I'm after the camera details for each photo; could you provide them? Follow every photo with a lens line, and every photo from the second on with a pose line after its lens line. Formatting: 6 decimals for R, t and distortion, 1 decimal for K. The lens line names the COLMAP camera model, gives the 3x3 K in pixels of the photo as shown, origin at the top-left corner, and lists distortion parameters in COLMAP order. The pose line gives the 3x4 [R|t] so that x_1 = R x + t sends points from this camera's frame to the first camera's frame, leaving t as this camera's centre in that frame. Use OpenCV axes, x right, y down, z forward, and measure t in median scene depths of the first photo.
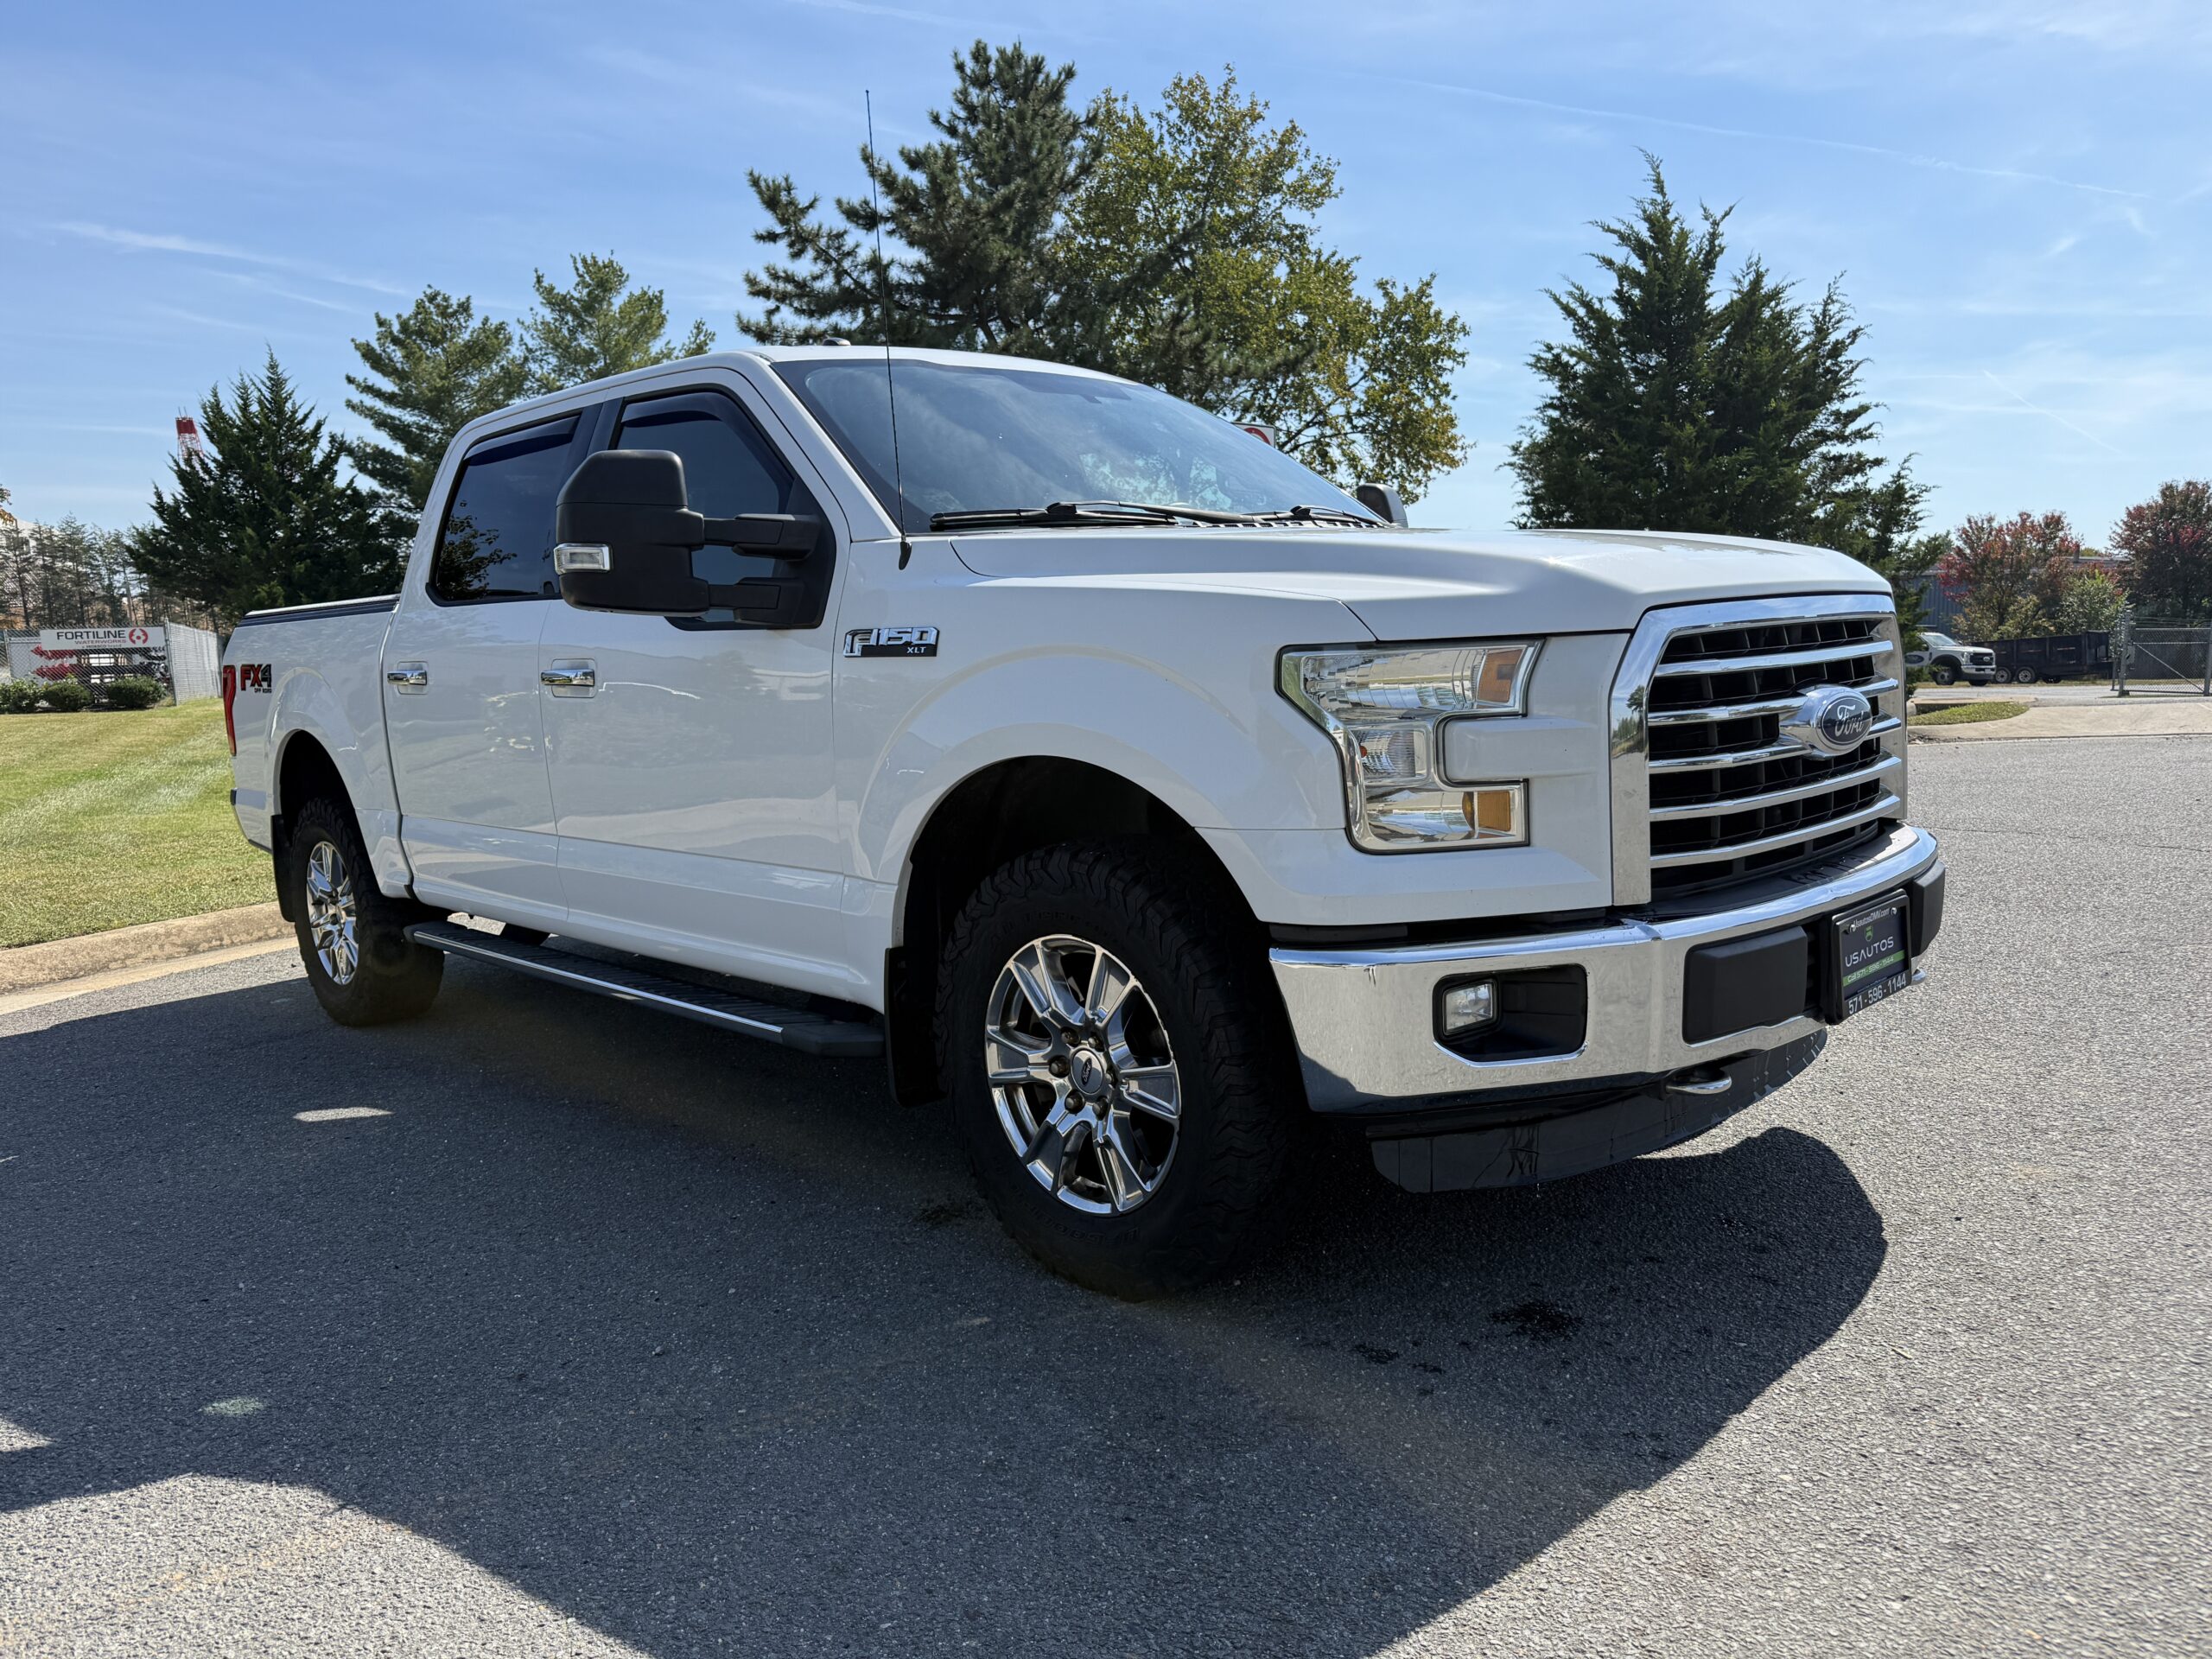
lens RADIAL K [[1601.8, 0, 1106.0], [0, 1601.8, 829.5], [0, 0, 1]] dist [0.005085, -0.017377]
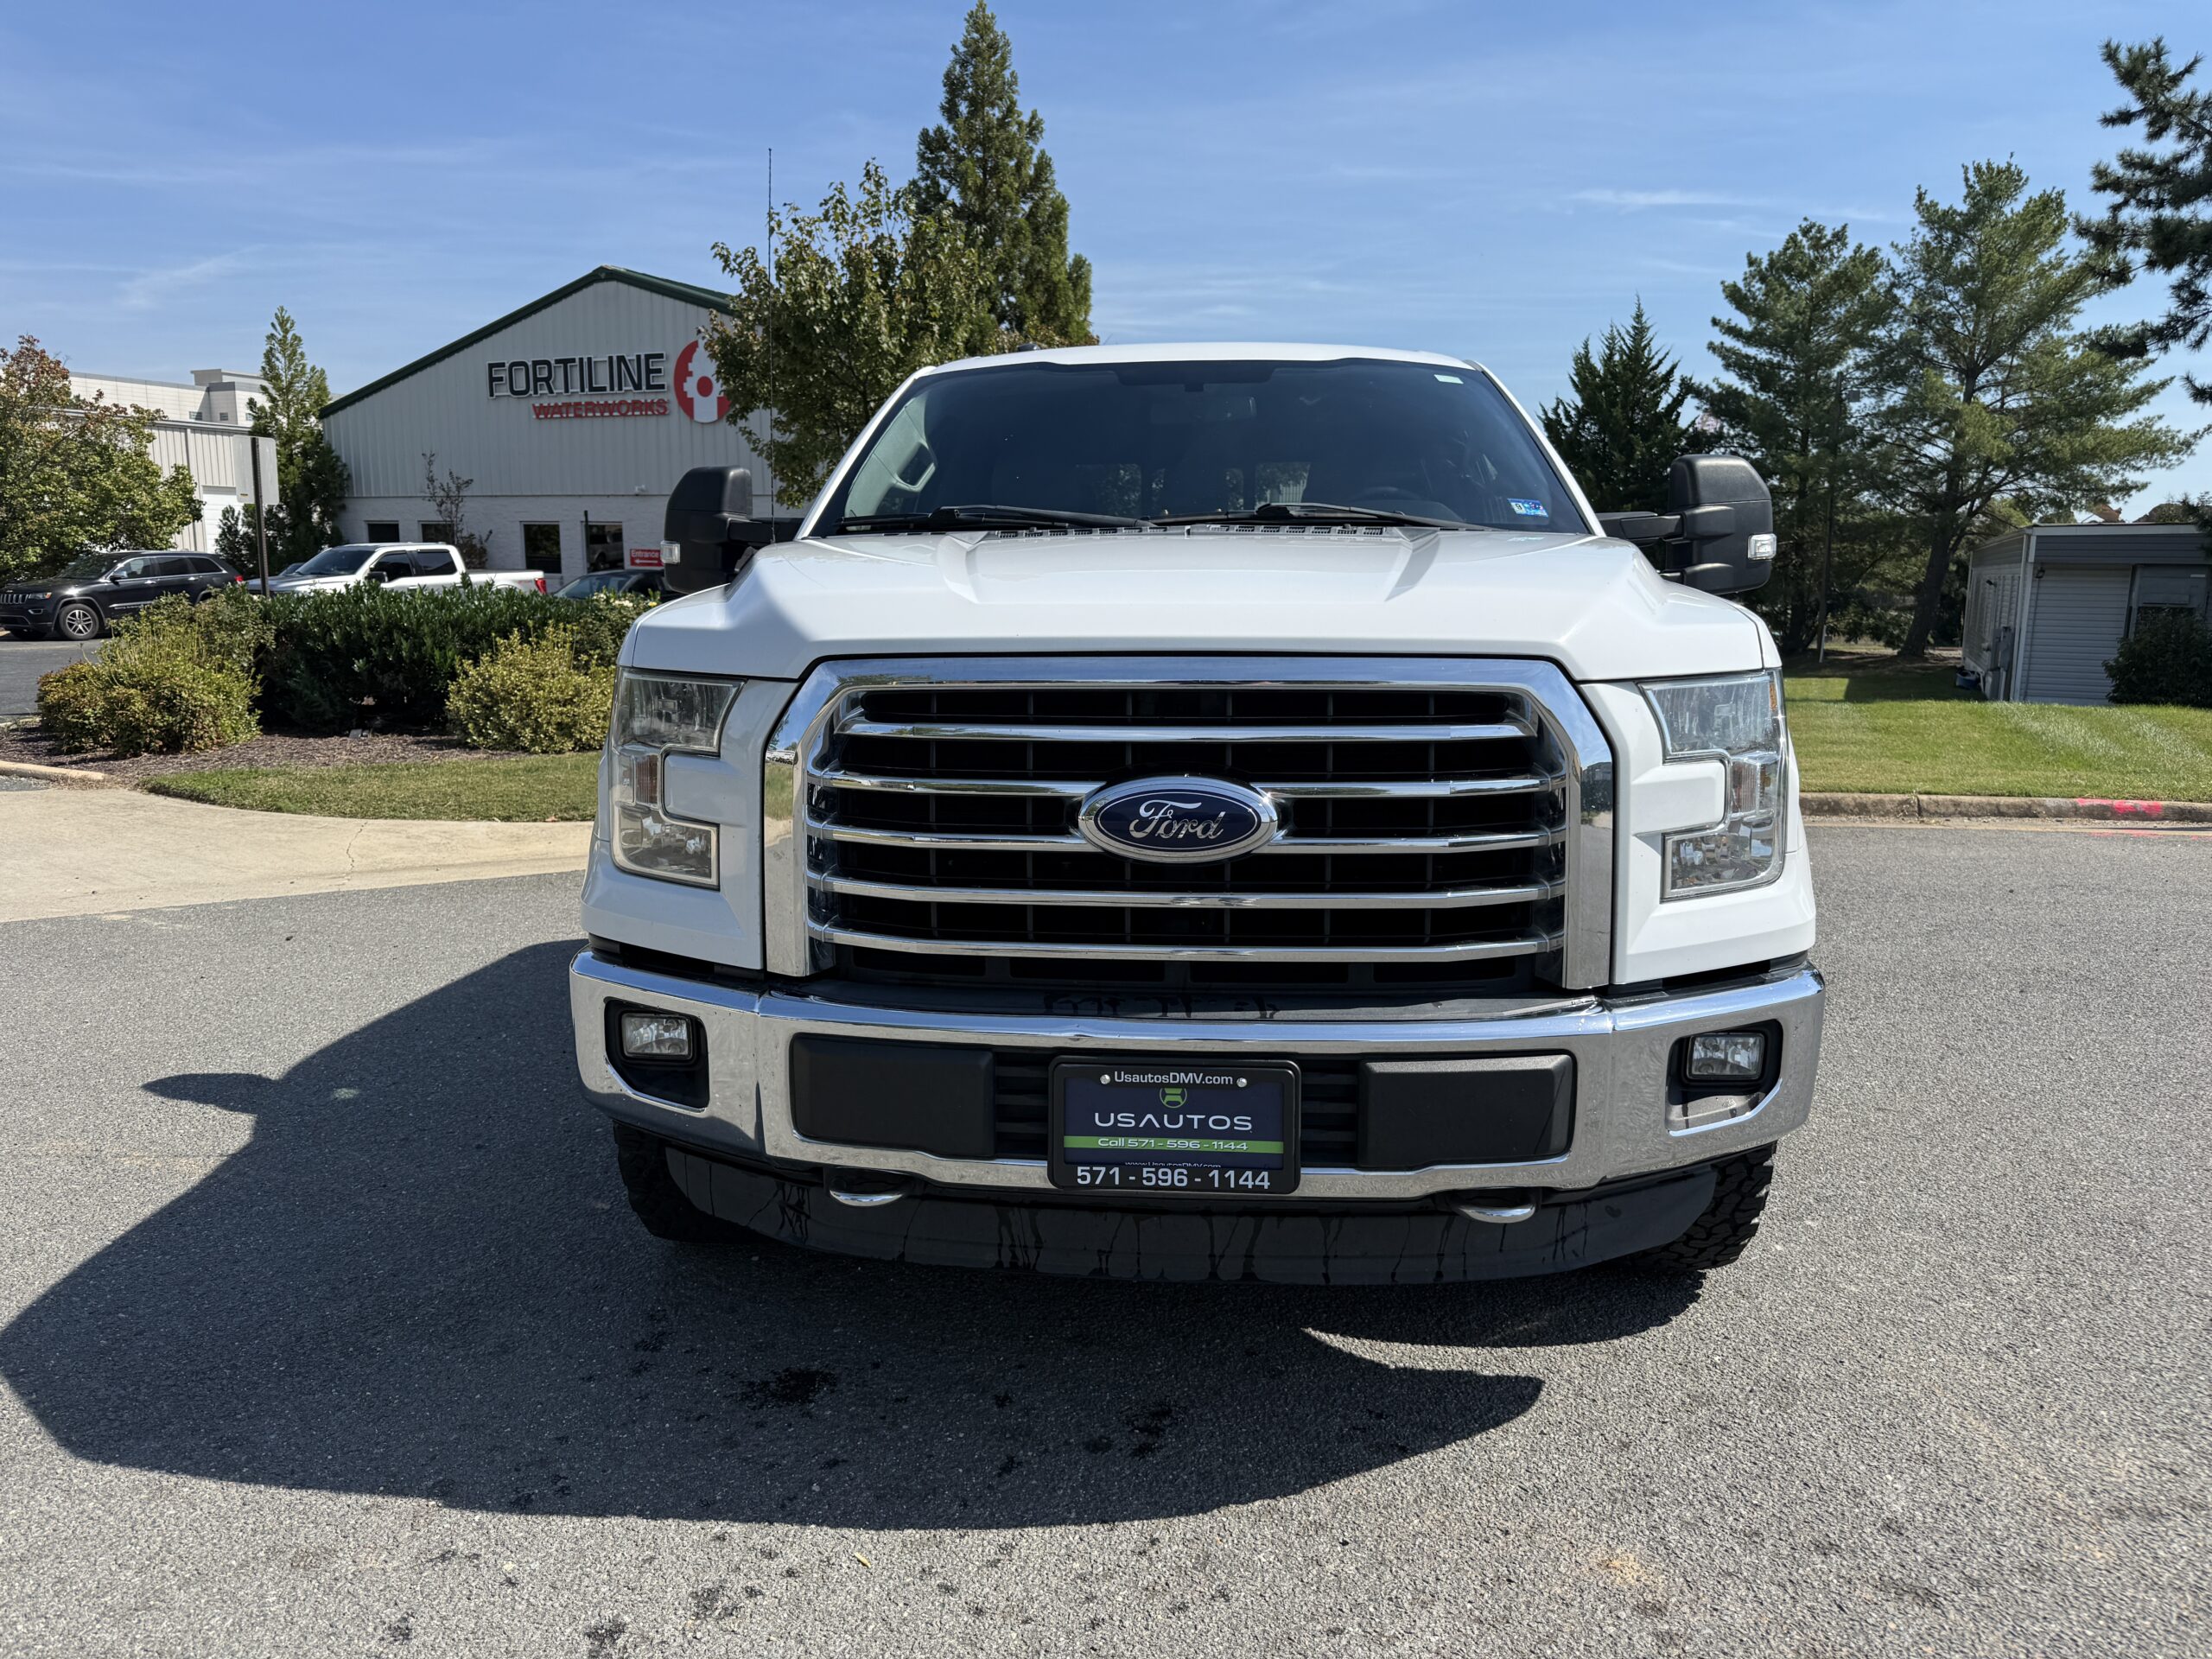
lens RADIAL K [[1601.8, 0, 1106.0], [0, 1601.8, 829.5], [0, 0, 1]] dist [0.005085, -0.017377]
pose [[0.653572, 0.153441, -0.741147, 0.088811], [-0.123141, 0.987744, 0.095904, -0.011646], [0.746779, 0.028585, 0.664457, 0.041669]]
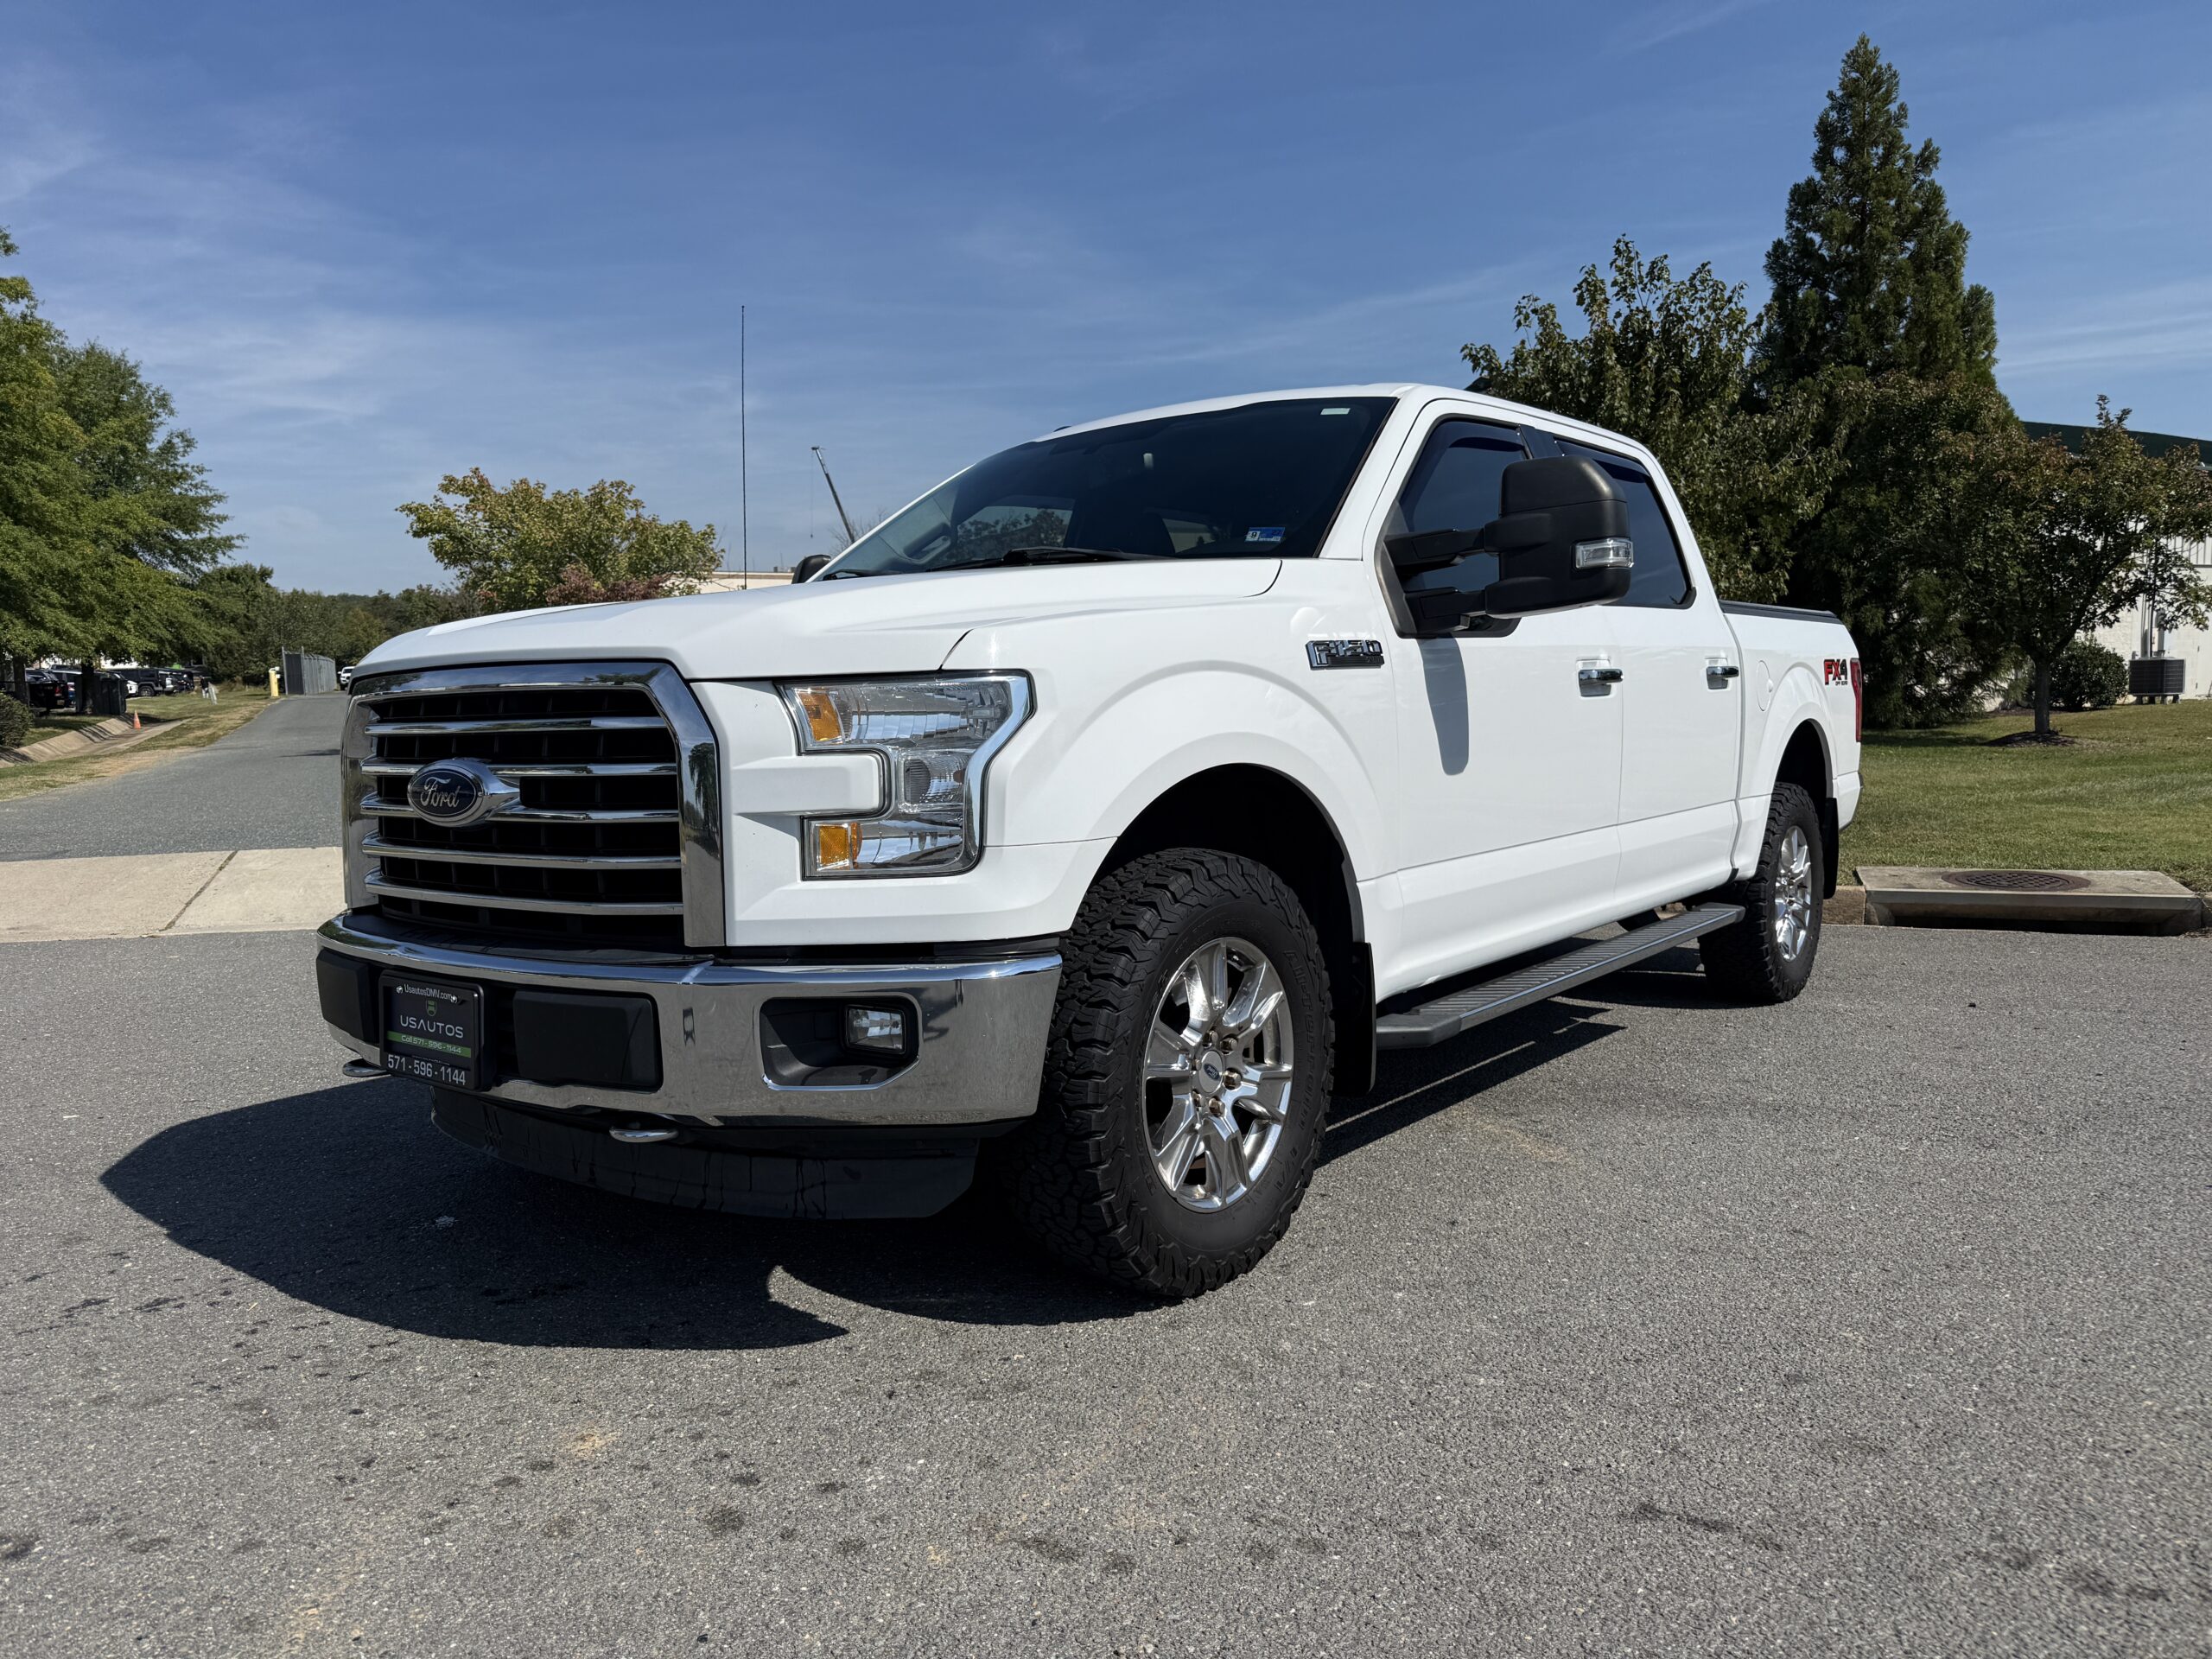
lens RADIAL K [[1567.3, 0, 1106.0], [0, 1567.3, 829.5], [0, 0, 1]] dist [0.015958, 0.000756]
pose [[0.134409, 0.122694, -0.983301, 0.129764], [-0.098937, 0.989008, 0.109882, -0.016970], [0.985974, 0.082516, 0.145071, 0.110751]]
